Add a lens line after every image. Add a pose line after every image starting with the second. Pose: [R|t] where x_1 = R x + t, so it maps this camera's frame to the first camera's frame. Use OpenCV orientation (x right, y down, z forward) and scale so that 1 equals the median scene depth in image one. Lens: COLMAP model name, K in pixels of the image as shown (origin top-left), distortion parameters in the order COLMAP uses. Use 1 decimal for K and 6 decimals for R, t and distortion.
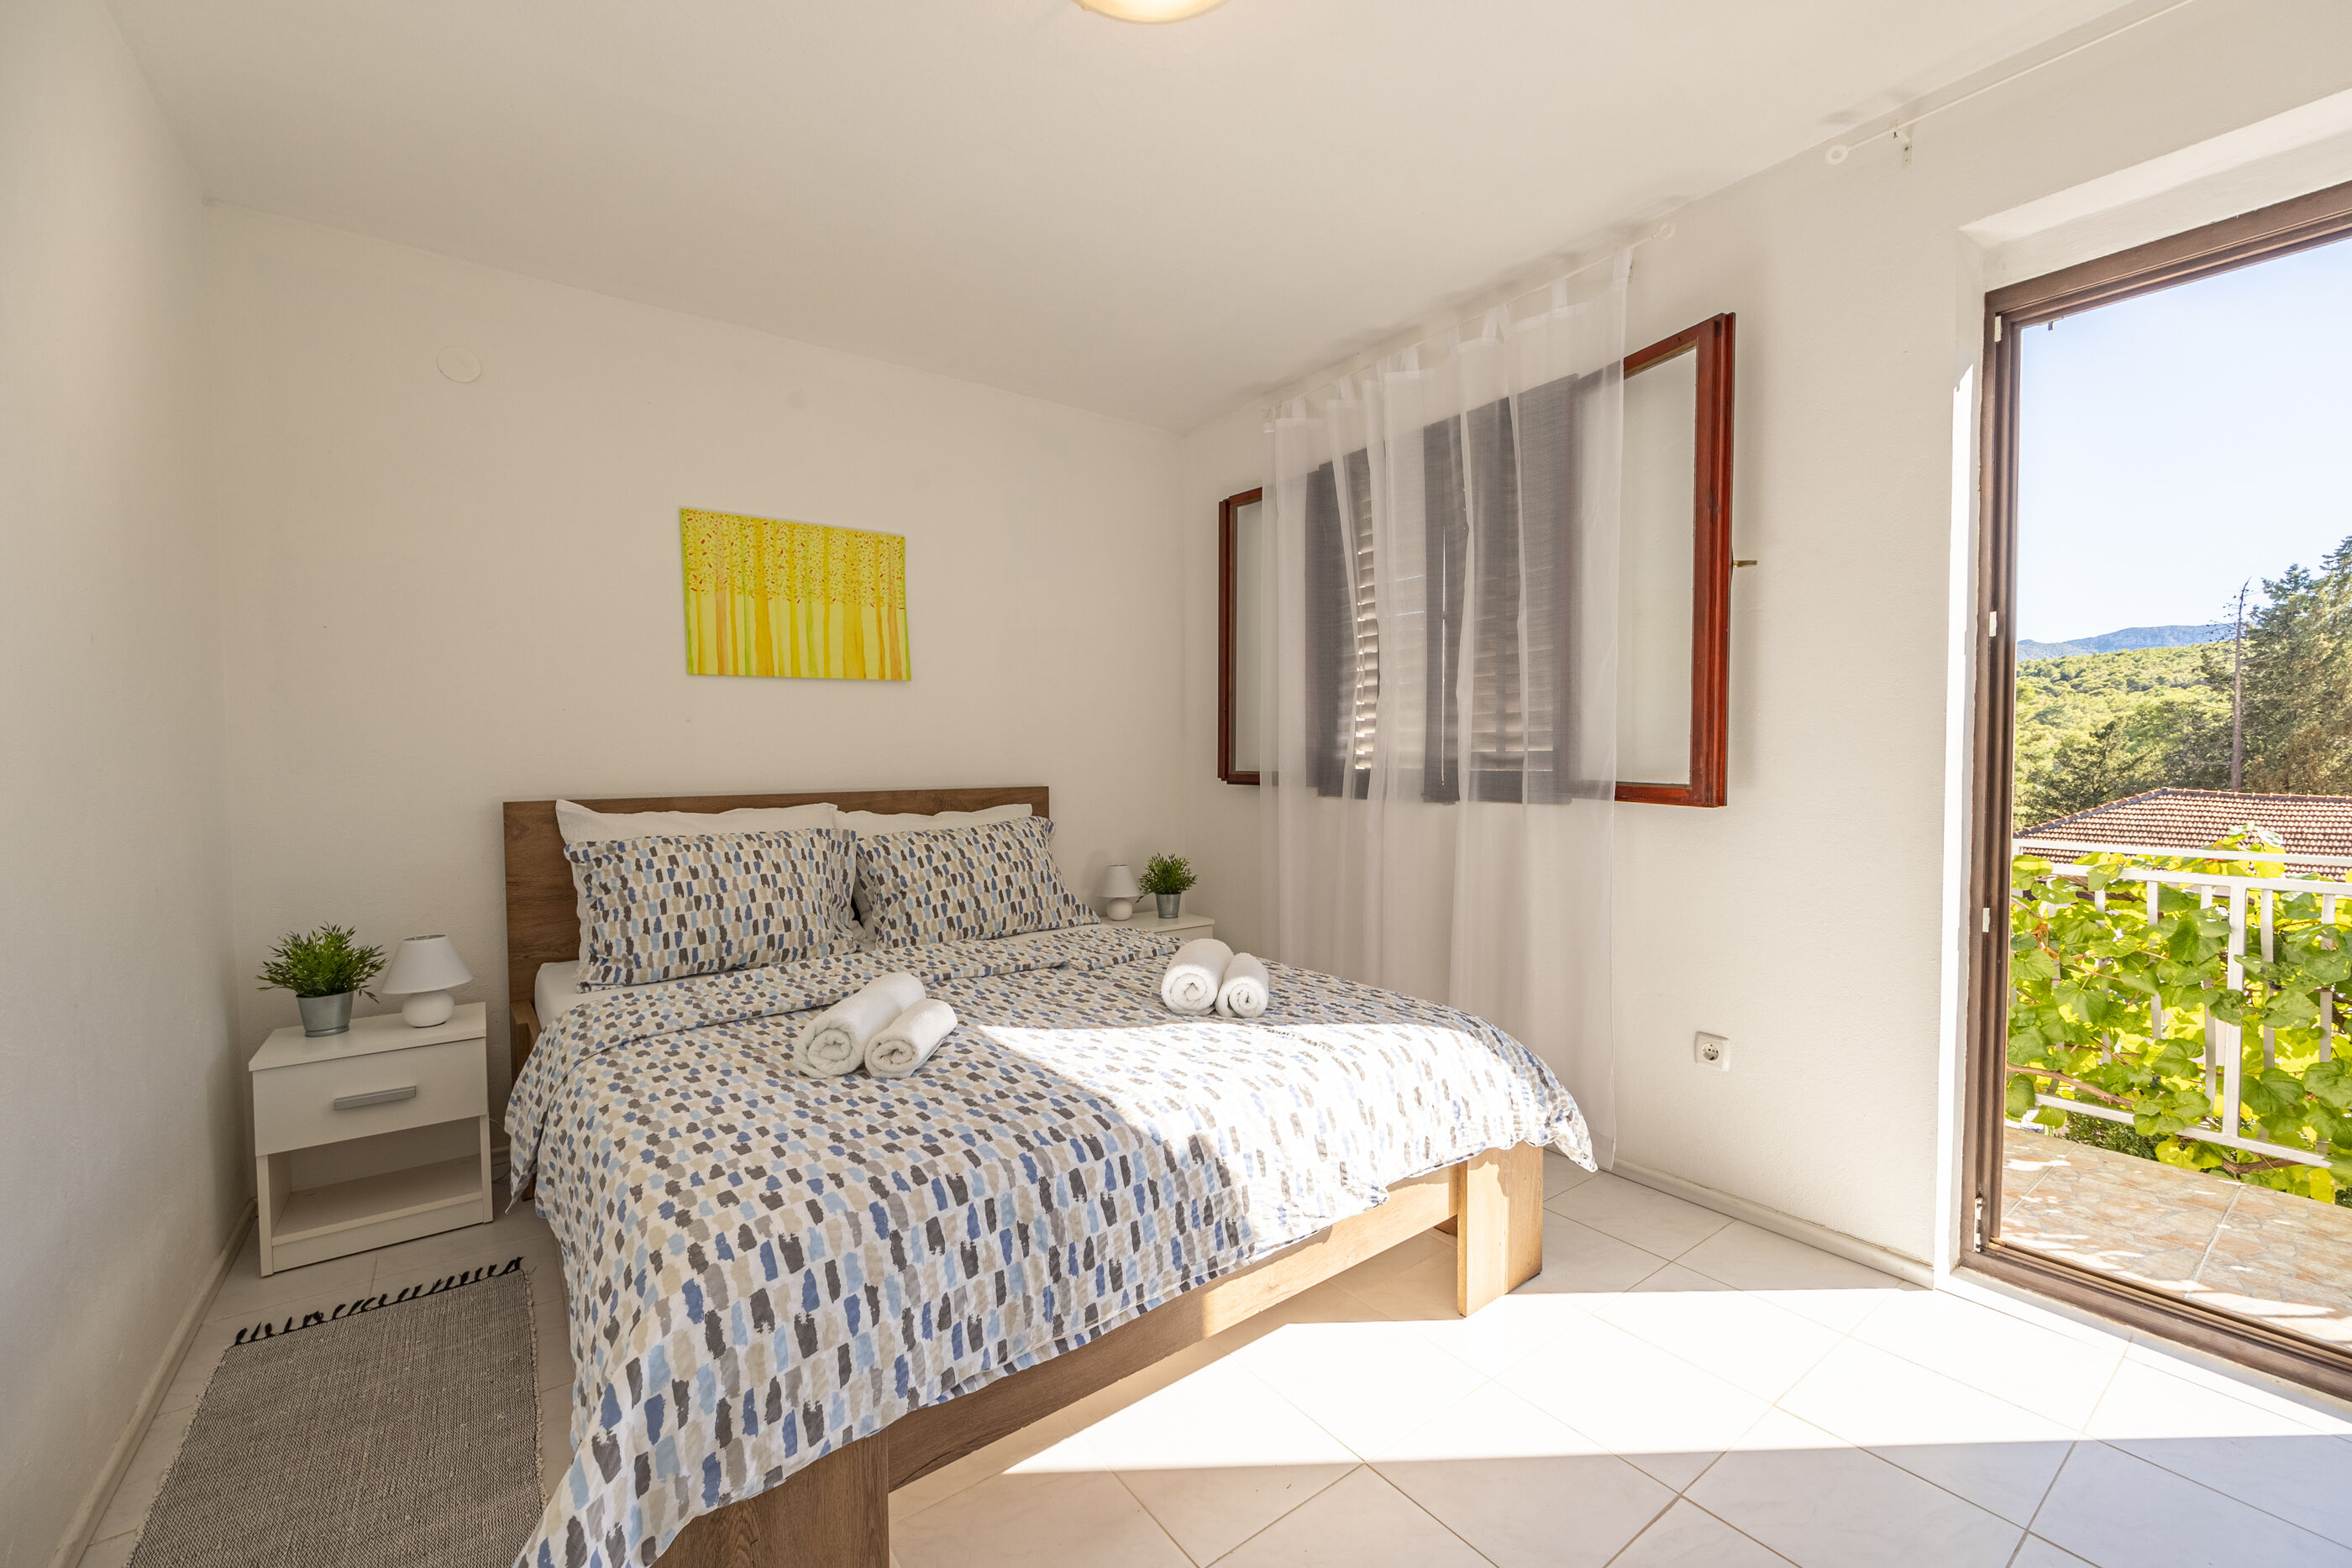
lens RADIAL K [[943.4, 0, 1180.5], [0, 943.4, 782.5], [0, 0, 1]] dist [-0.003661, 0.001058]
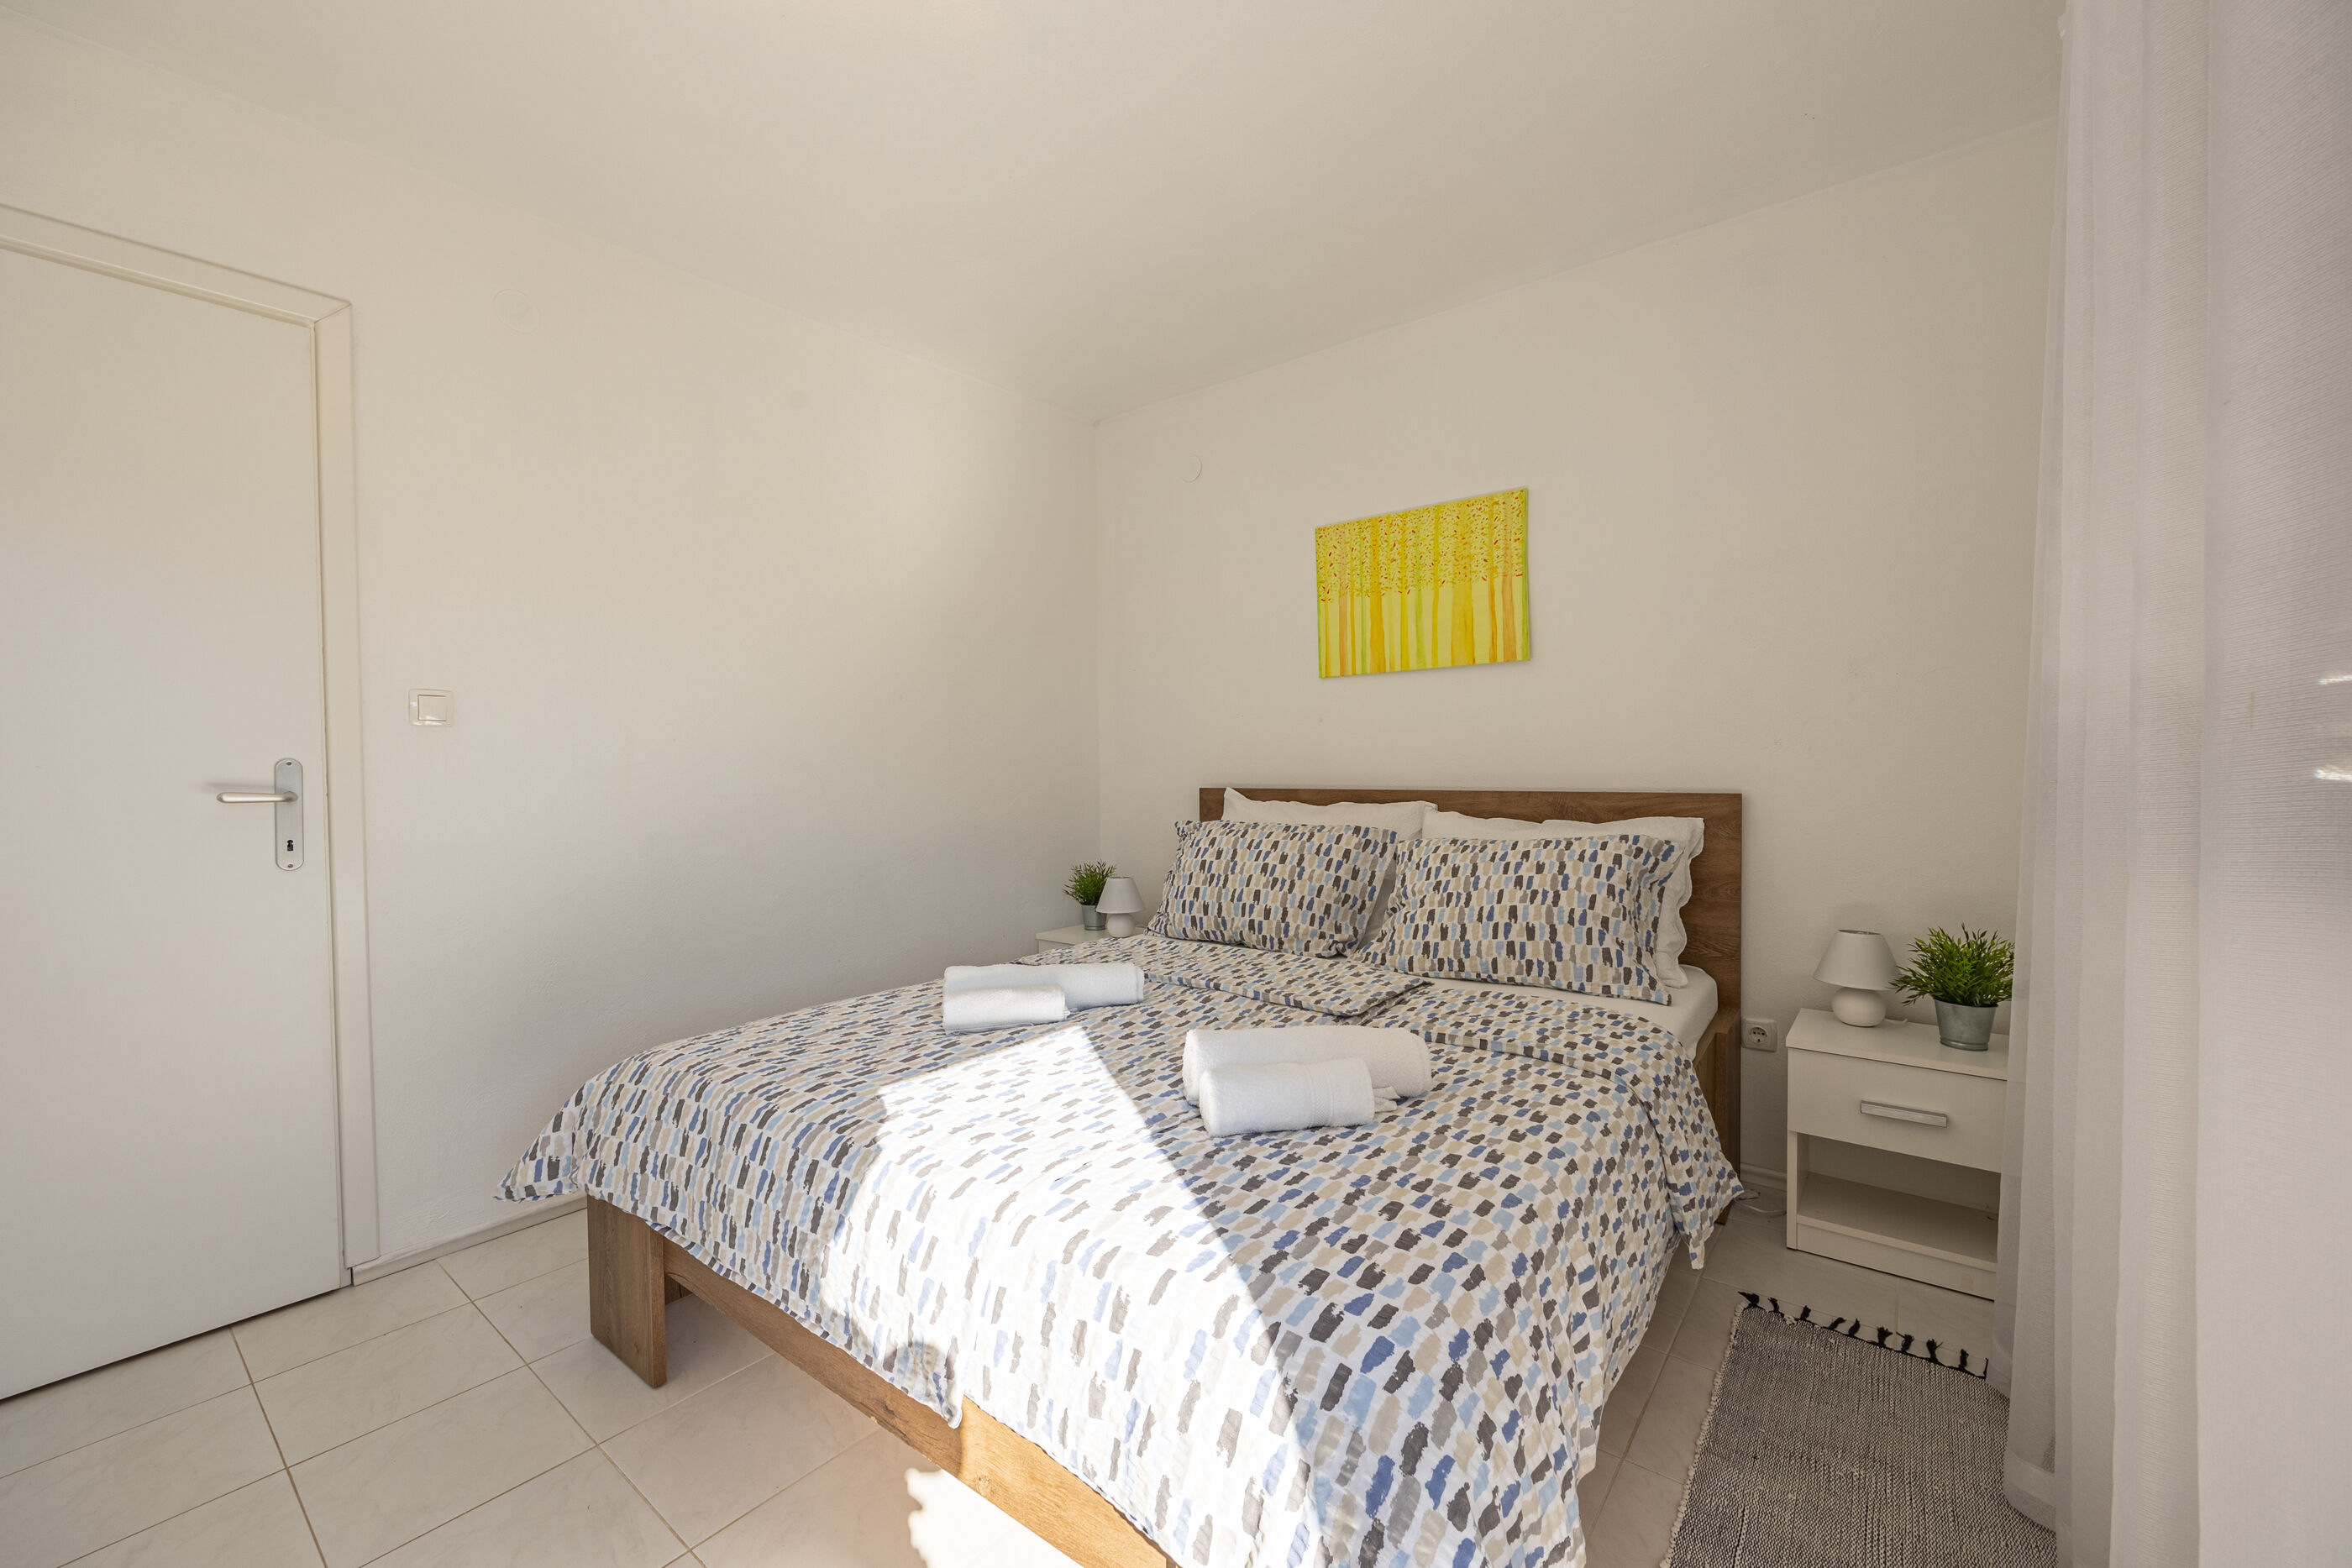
lens RADIAL K [[943.4, 0, 1167.2], [0, 943.4, 779.6], [0, 0, 1]] dist [-0.003661, 0.001058]
pose [[0.251420, 0.024529, -0.967567, 0.486459], [-0.018319, 0.999620, 0.020582, -0.015131], [0.967705, 0.012551, 0.251774, 0.532983]]
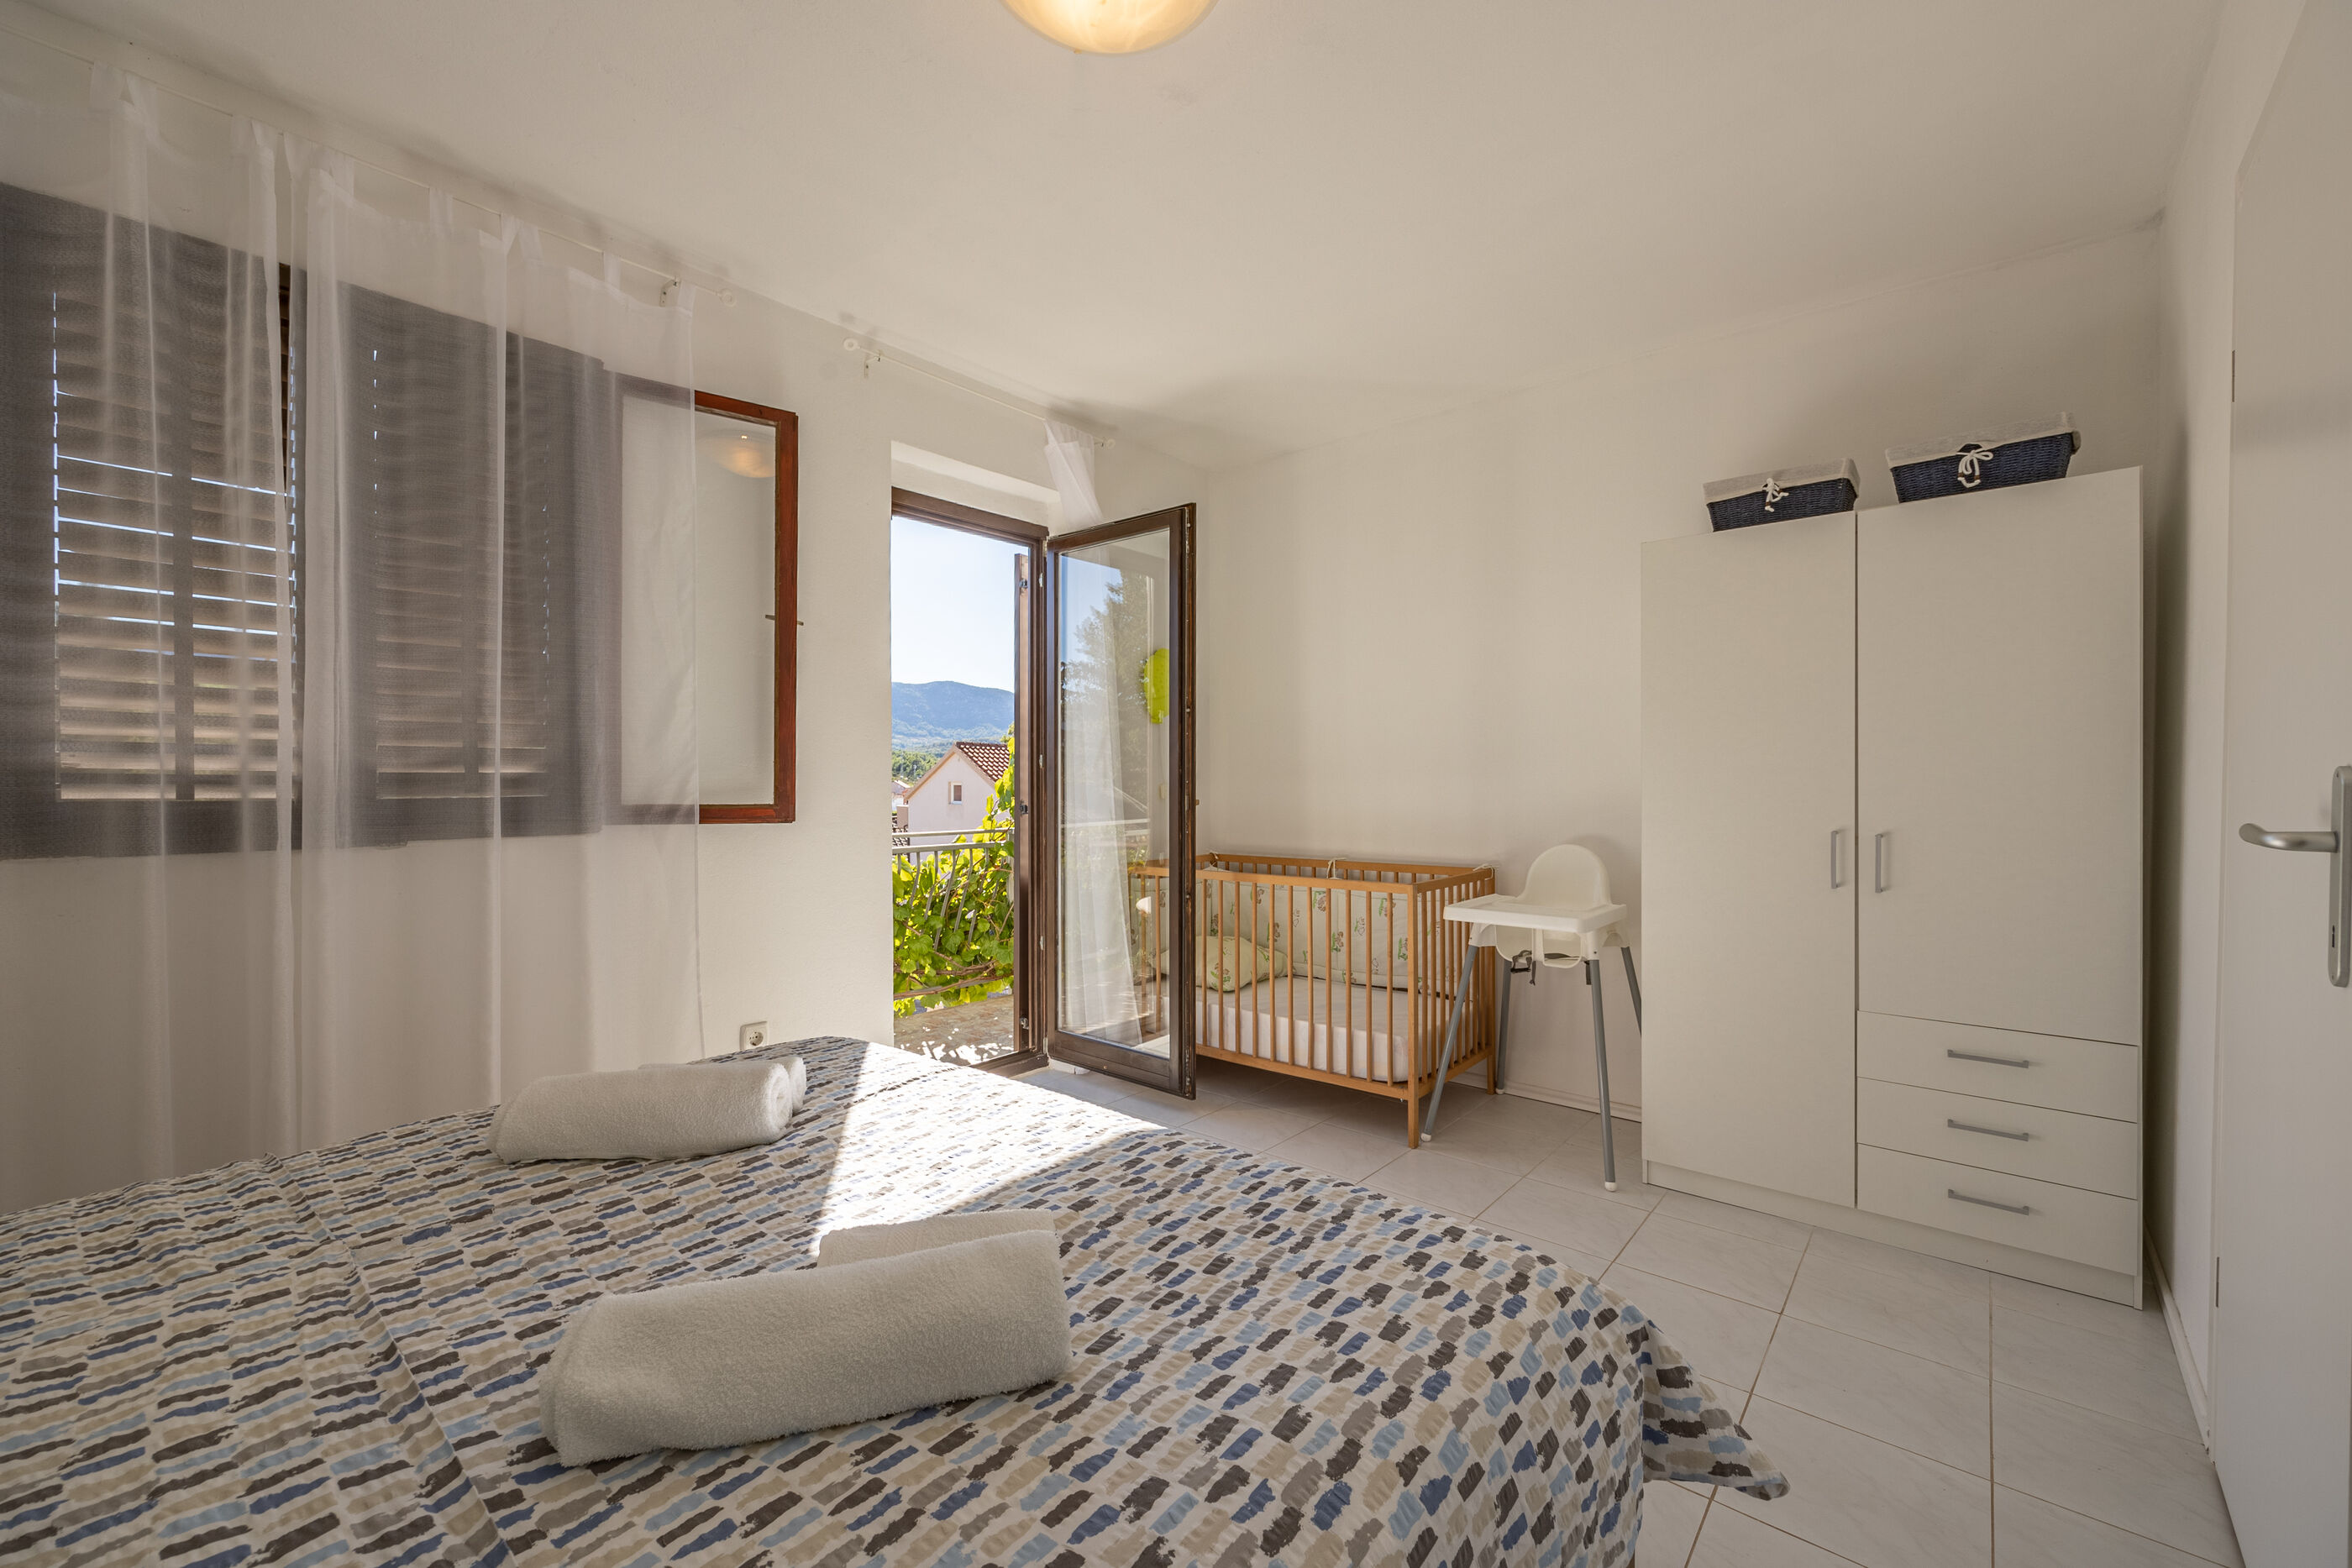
lens RADIAL K [[943.4, 0, 1186.8], [0, 943.4, 780.3], [0, 0, 1]] dist [-0.003661, 0.001058]
pose [[-0.228996, 0.004804, 0.973416, -0.510248], [0.030260, 0.999540, 0.002186, -0.010306], [-0.972957, 0.029956, -0.229036, 0.574492]]
